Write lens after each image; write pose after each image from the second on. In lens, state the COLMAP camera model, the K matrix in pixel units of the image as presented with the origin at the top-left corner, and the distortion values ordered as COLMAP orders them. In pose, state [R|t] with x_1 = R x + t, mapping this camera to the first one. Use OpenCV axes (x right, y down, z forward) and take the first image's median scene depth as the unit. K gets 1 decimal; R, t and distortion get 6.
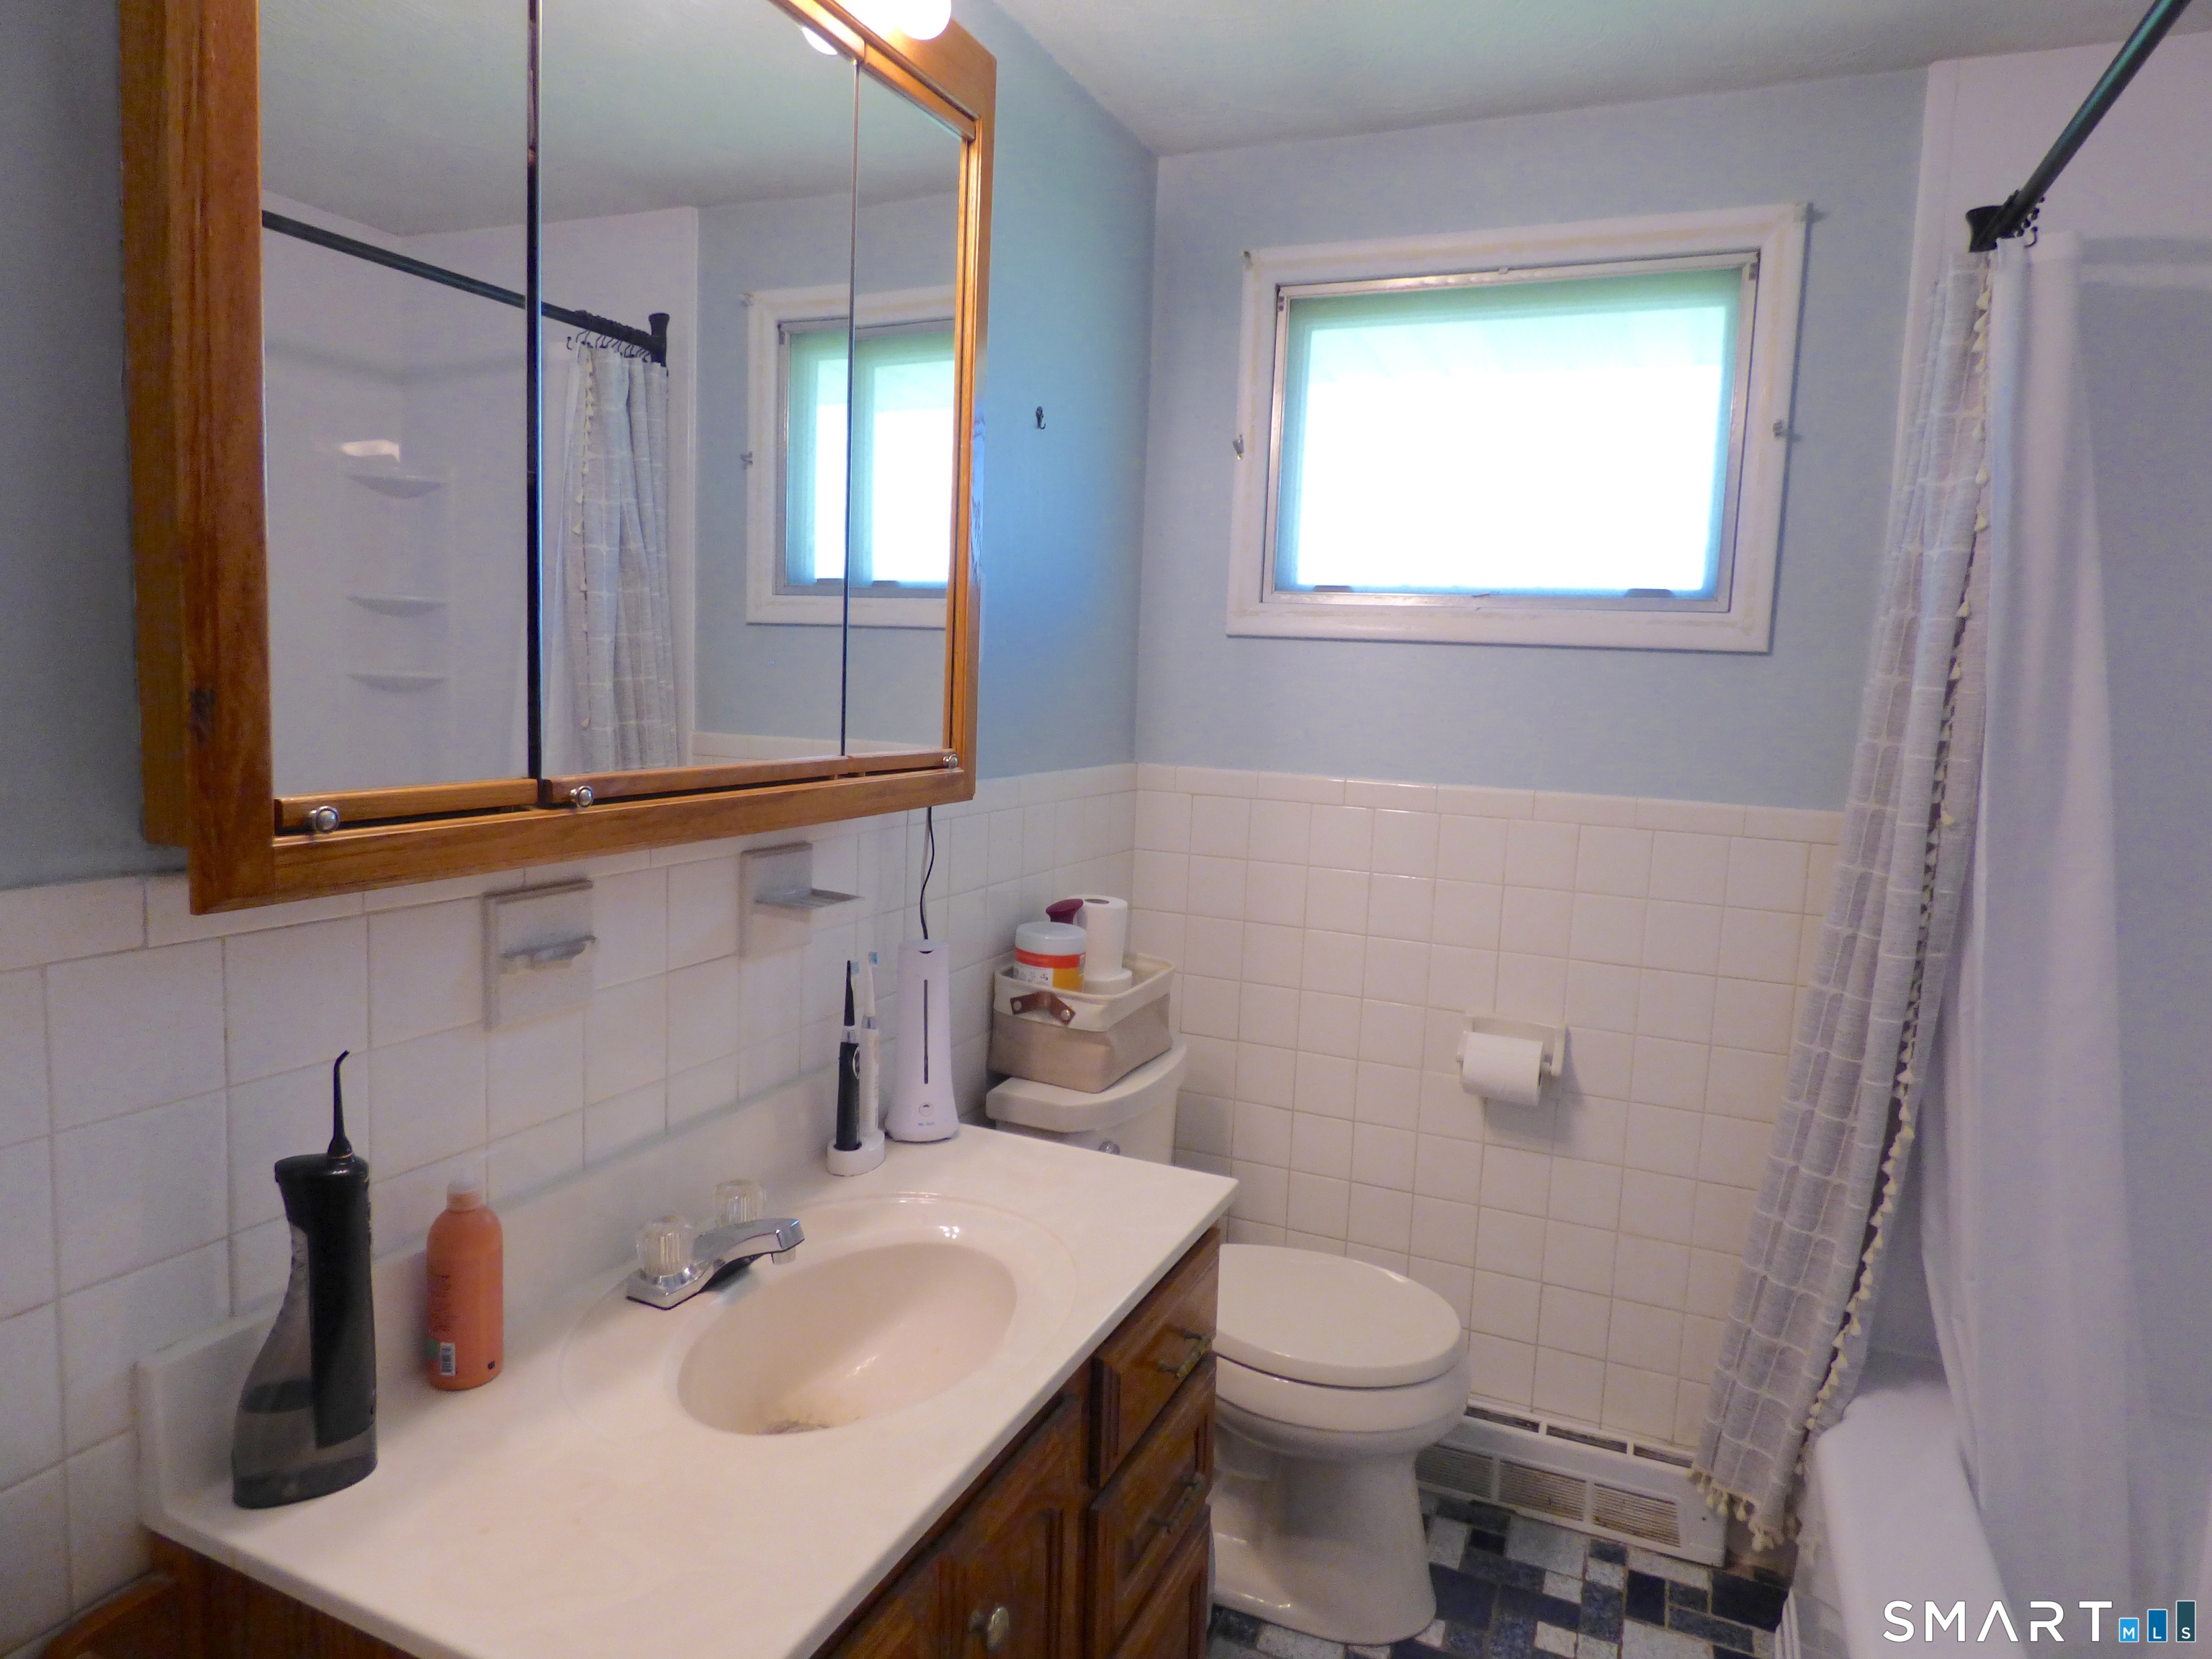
lens RADIAL K [[1338.0, 0, 1093.3], [0, 1338.0, 827.4], [0, 0, 1]] dist [-0.004849, -0.002690]
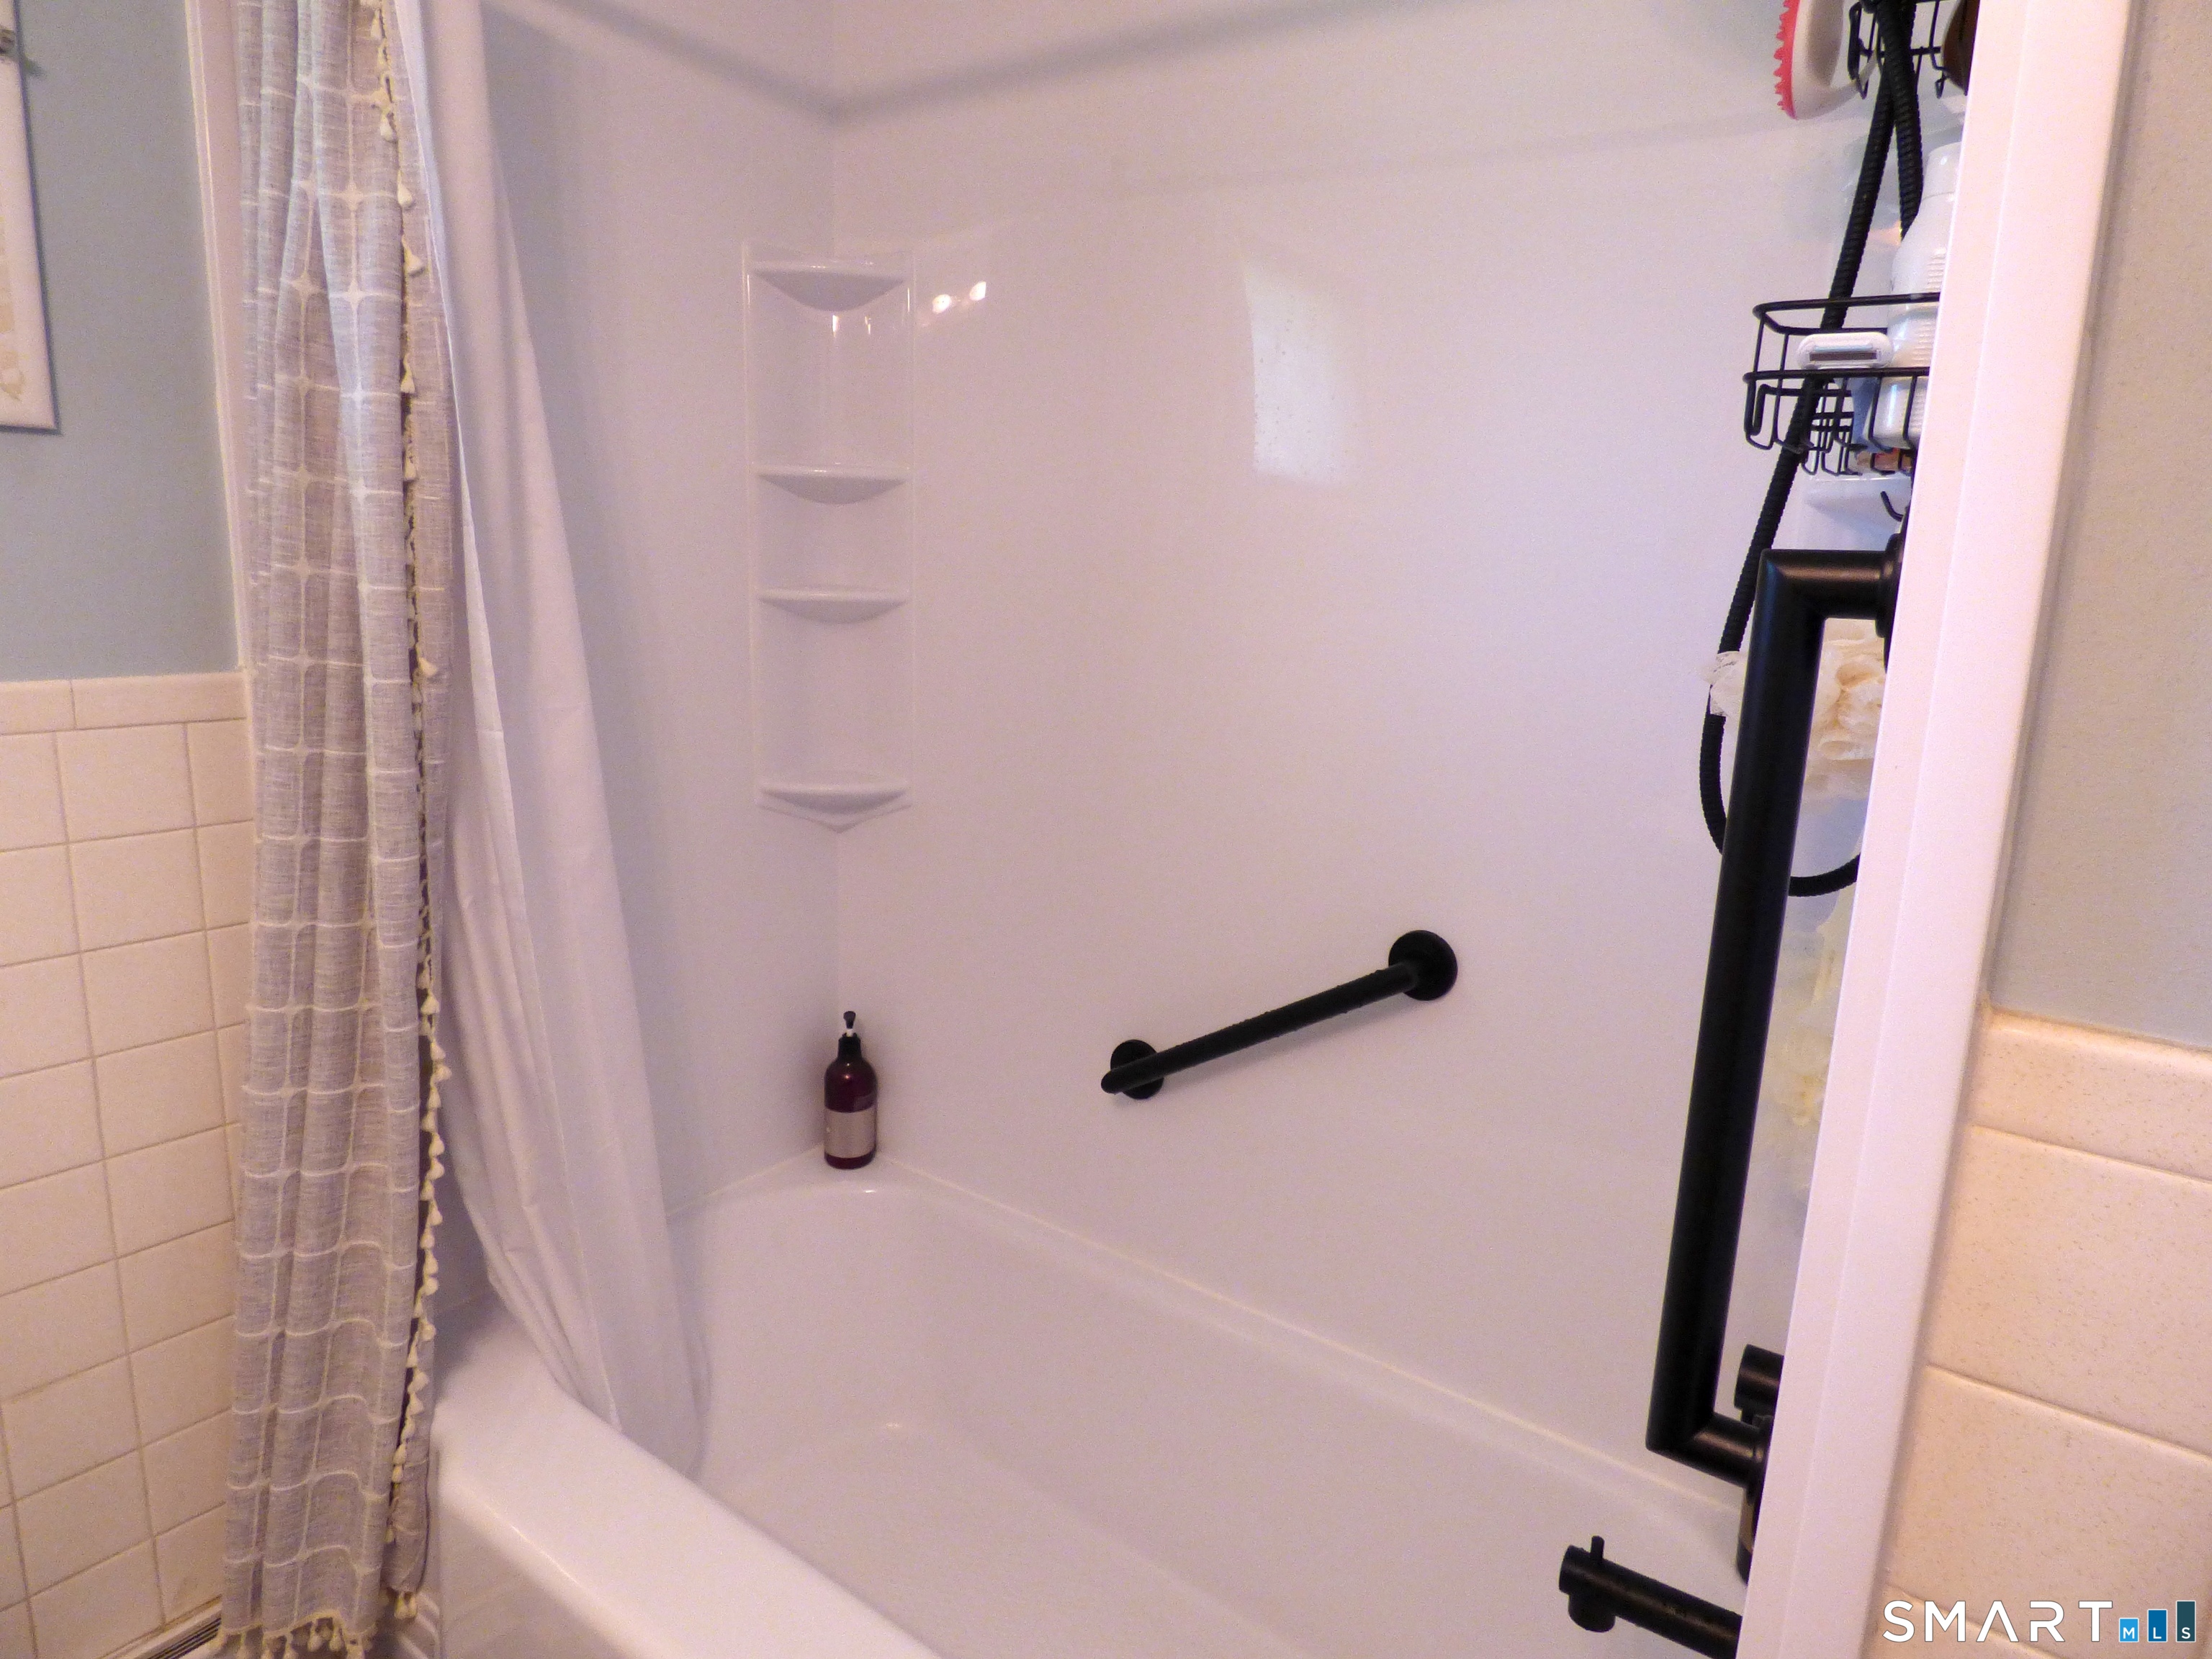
lens RADIAL K [[1338.0, 0, 1093.3], [0, 1338.0, 827.4], [0, 0, 1]] dist [-0.004849, -0.002690]
pose [[0.201653, -0.224537, 0.953373, -0.029254], [0.089750, 0.973509, 0.210296, -0.041011], [-0.975336, 0.043158, 0.216463, 0.437797]]
